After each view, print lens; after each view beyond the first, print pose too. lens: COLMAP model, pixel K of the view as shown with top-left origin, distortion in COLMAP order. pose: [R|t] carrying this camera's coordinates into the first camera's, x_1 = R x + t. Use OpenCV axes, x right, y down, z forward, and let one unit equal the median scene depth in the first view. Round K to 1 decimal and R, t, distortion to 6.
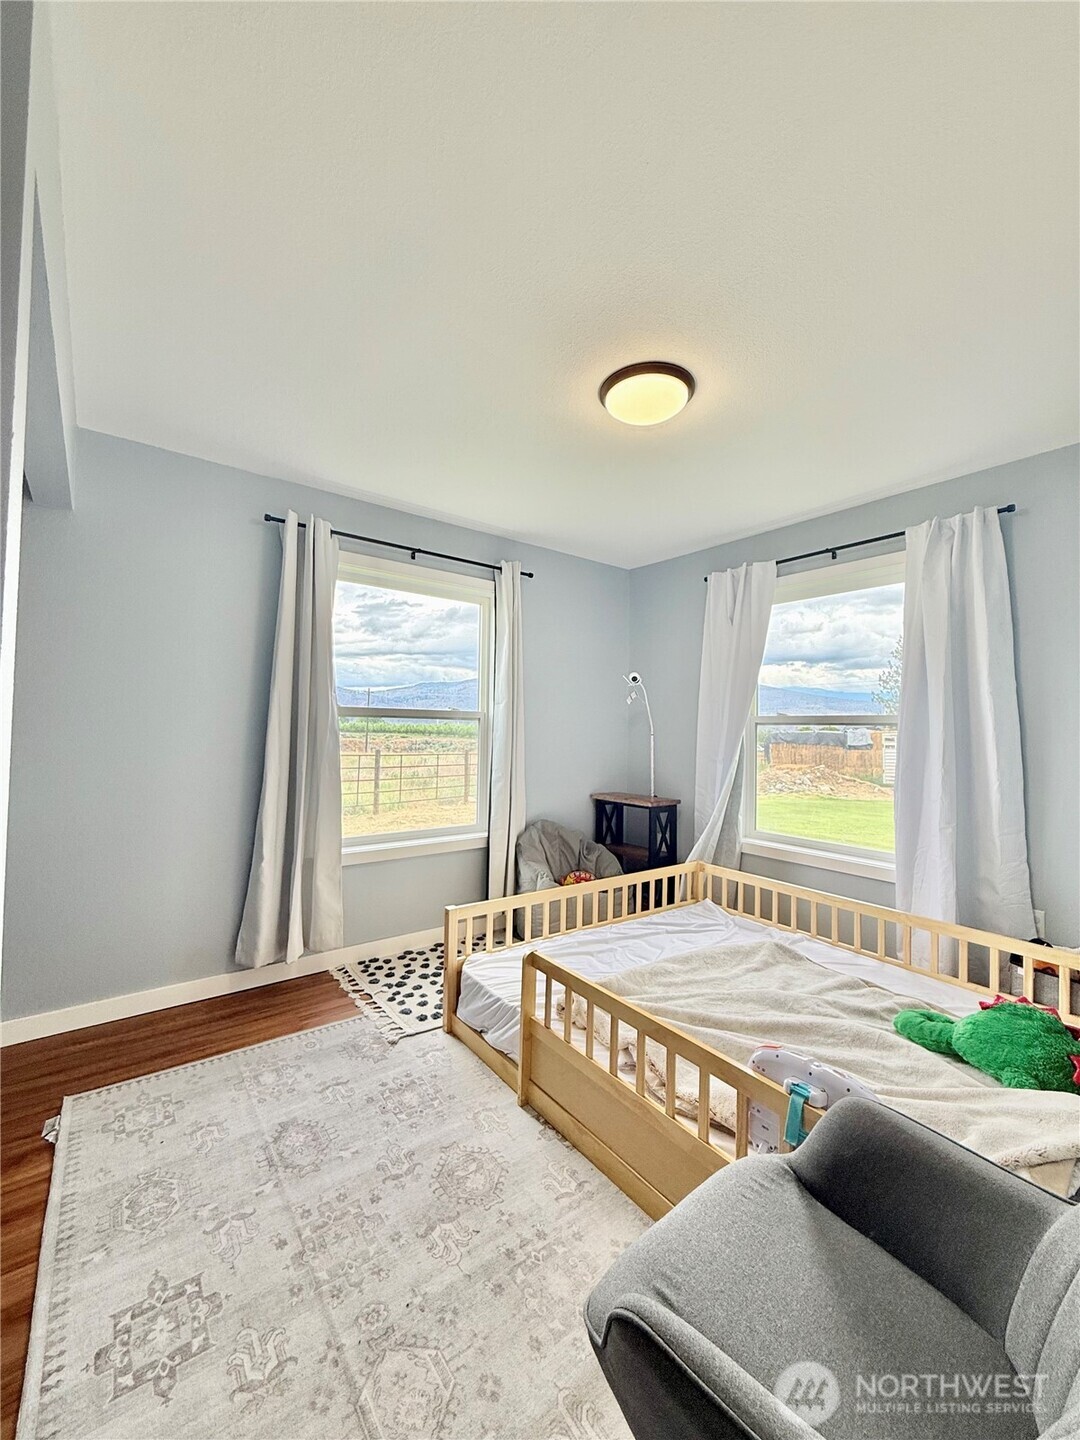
lens RADIAL K [[574.2, 0, 542.3], [0, 574.2, 716.6], [0, 0, 1]] dist [-0.000557, 0.000286]
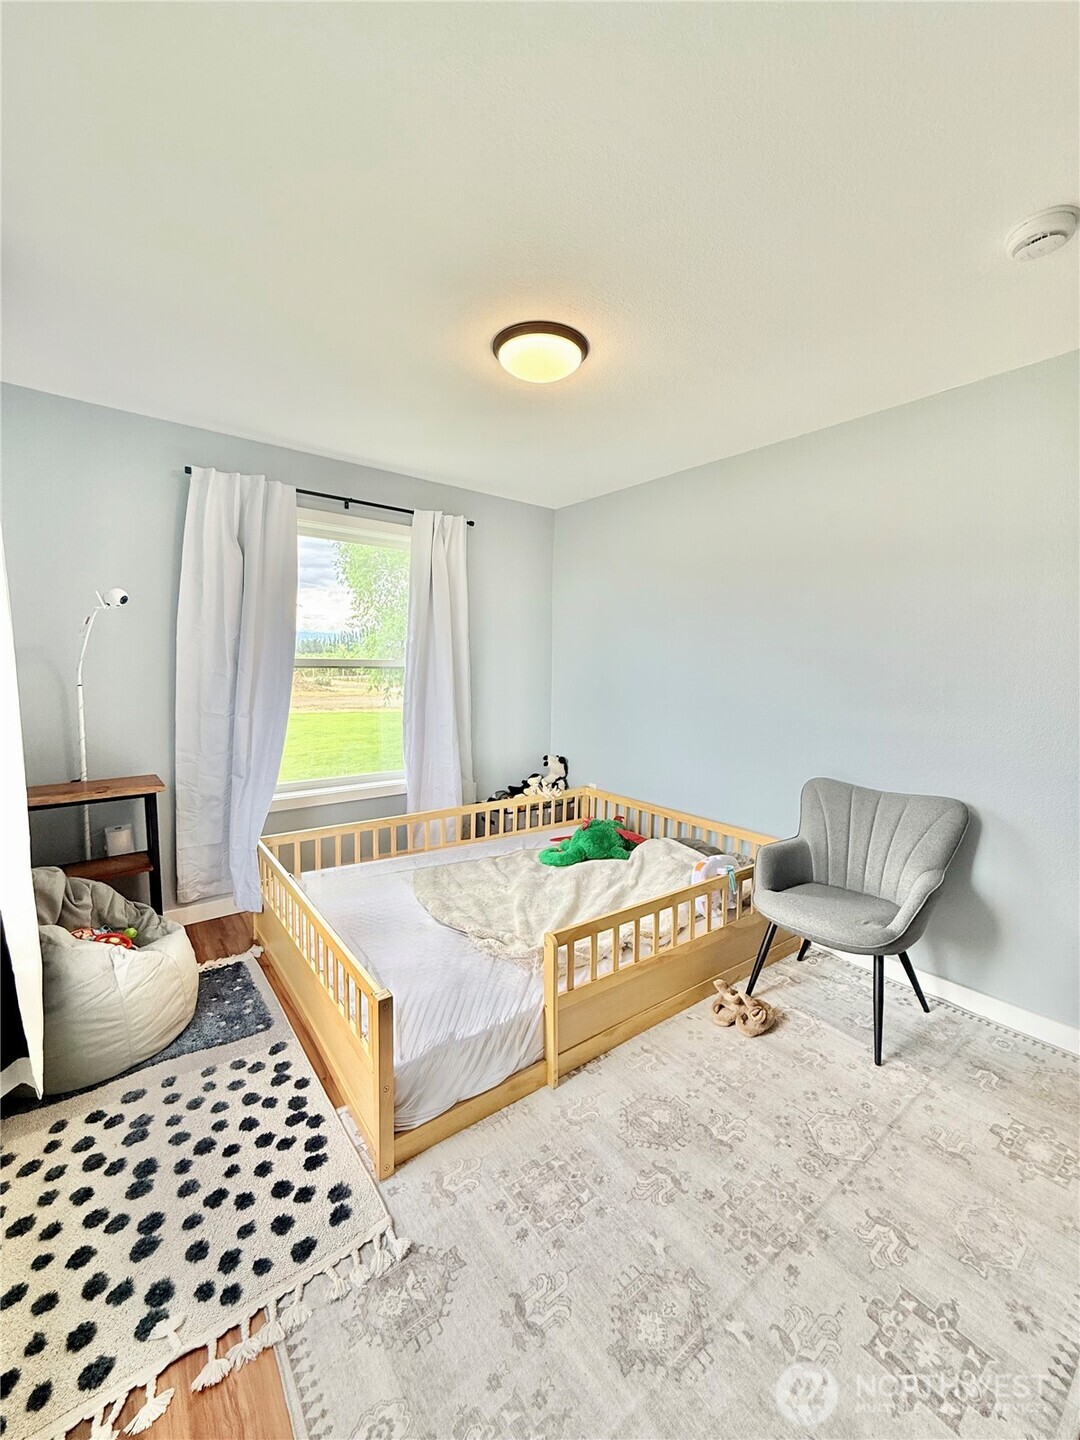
lens RADIAL K [[574.2, 0, 542.9], [0, 574.2, 715.5], [0, 0, 1]] dist [-0.000557, 0.000286]
pose [[-0.011189, -0.113666, 0.993456, -1.114404], [-0.041029, 0.992734, 0.113121, -0.068448], [-0.999095, -0.039495, -0.015771, 1.267837]]
